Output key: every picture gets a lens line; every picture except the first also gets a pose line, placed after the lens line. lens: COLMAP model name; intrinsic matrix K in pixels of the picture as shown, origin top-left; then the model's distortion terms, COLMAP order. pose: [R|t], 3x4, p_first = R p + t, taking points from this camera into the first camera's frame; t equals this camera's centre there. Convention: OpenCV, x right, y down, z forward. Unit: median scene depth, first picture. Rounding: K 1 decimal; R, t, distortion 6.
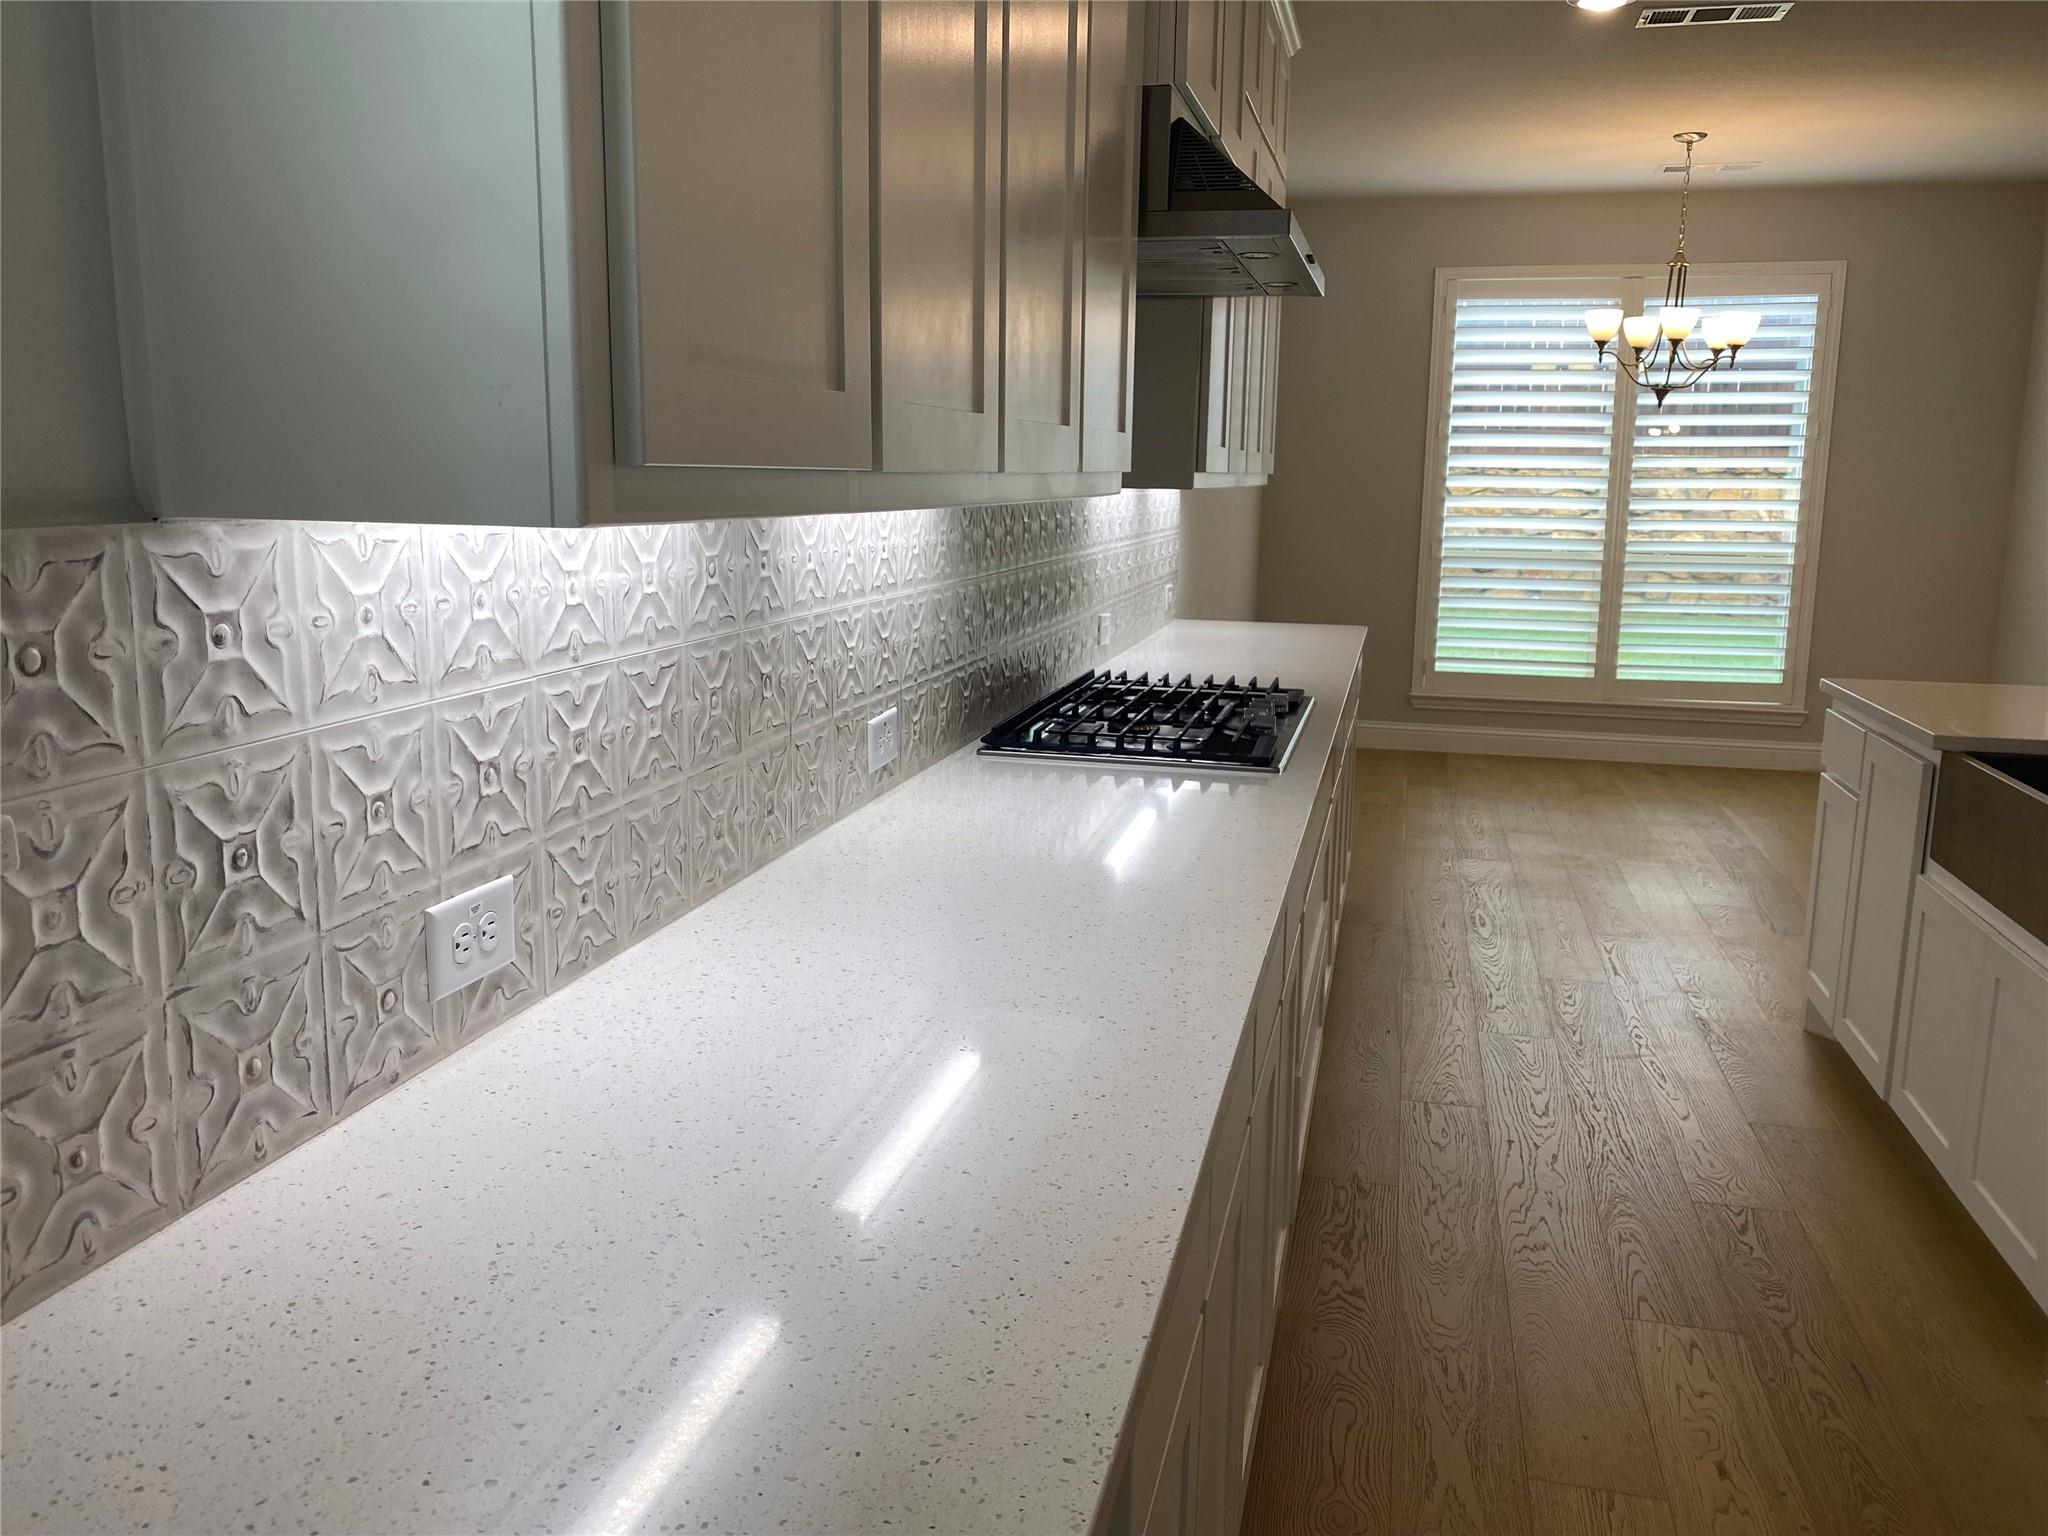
lens RADIAL K [[1566.5, 0, 1010.3], [0, 1566.5, 761.7], [0, 0, 1]] dist [0.033071, -0.055985]
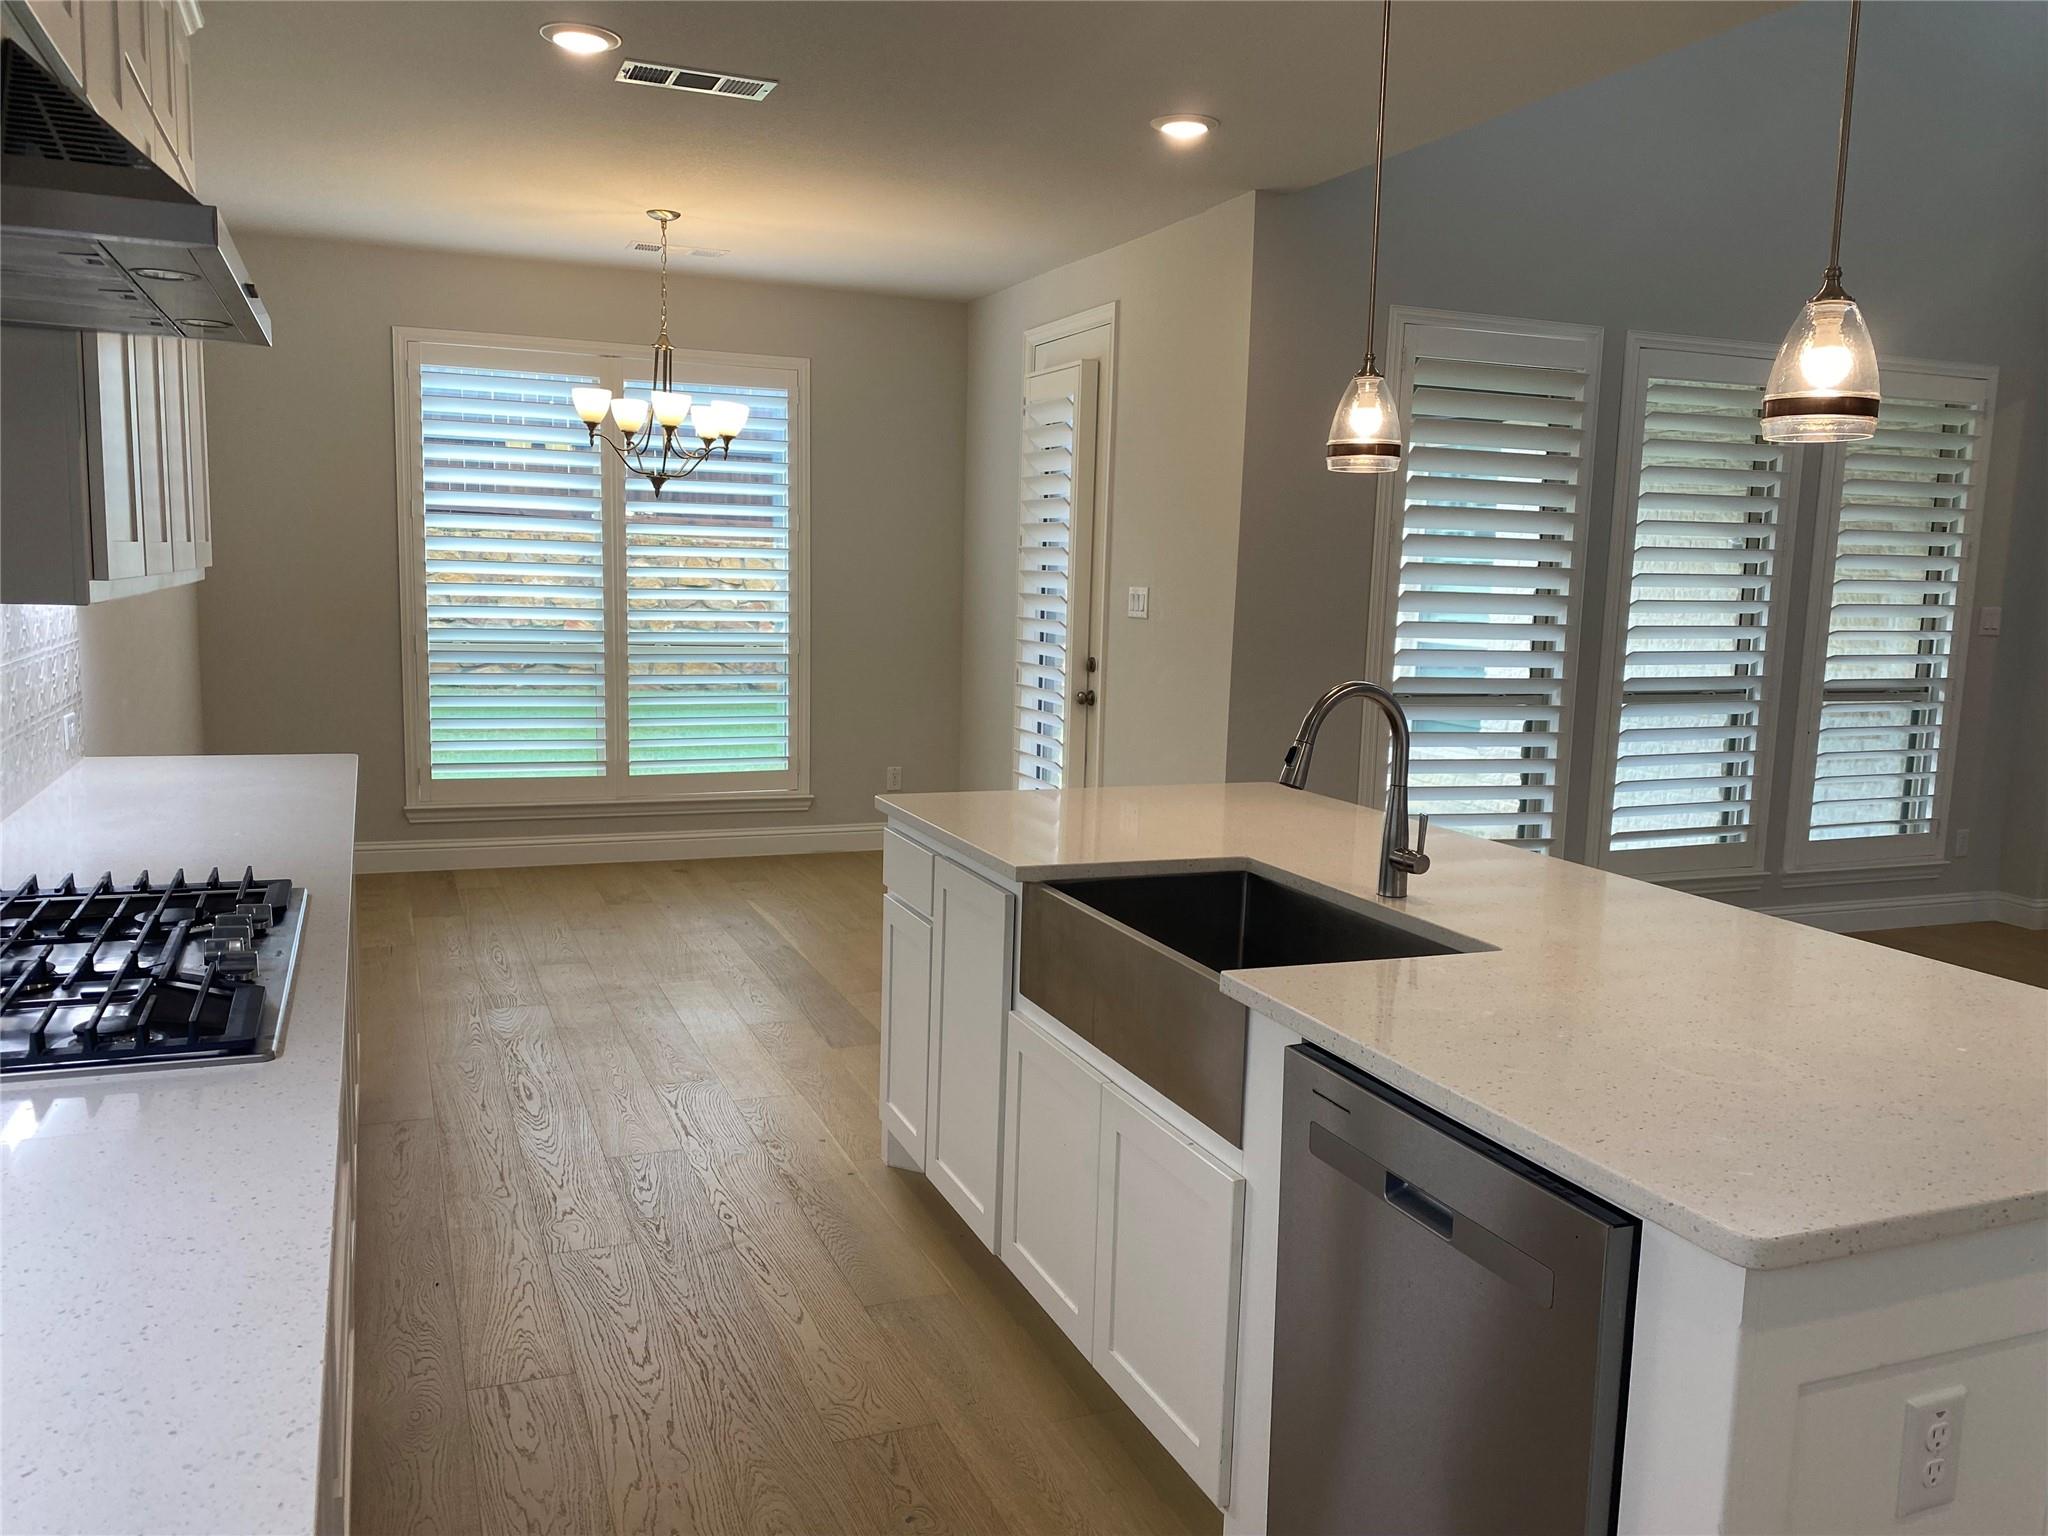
lens RADIAL K [[1566.5, 0, 1010.3], [0, 1566.5, 761.7], [0, 0, 1]] dist [0.033071, -0.055985]
pose [[0.806201, -0.066348, 0.587910, 0.023851], [0.090768, 0.995799, -0.012090, -0.045392], [-0.584638, 0.063111, 0.808836, 0.157107]]
